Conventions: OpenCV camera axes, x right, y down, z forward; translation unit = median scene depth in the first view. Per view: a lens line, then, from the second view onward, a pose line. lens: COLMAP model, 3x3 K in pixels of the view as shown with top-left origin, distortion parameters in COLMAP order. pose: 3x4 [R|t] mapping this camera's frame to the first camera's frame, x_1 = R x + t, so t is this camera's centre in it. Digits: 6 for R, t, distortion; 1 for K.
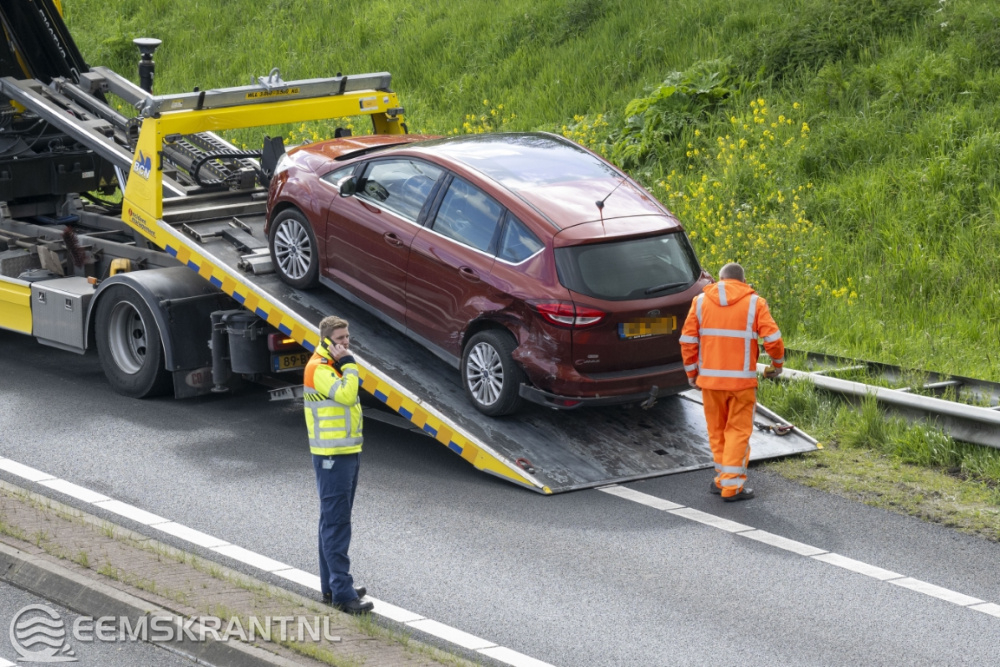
lens RADIAL K [[6058.7, 0, 500.0], [0, 6058.7, 333.5], [0, 0, 1]] dist [0.110579, 12.337521]
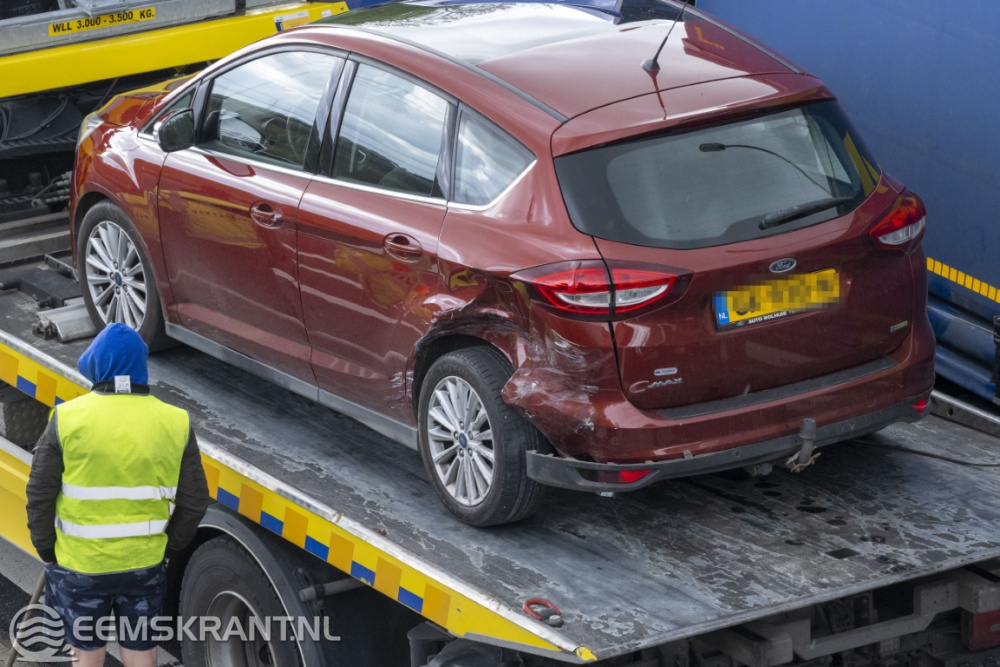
lens RADIAL K [[6058.7, 0, 500.0], [0, 6058.7, 333.5], [0, 0, 1]] dist [0.110579, 12.337521]
pose [[0.985227, -0.142694, -0.094686, 0.048024], [0.136605, 0.988291, -0.067969, 0.031482], [0.103276, 0.054030, 0.993184, 0.519345]]
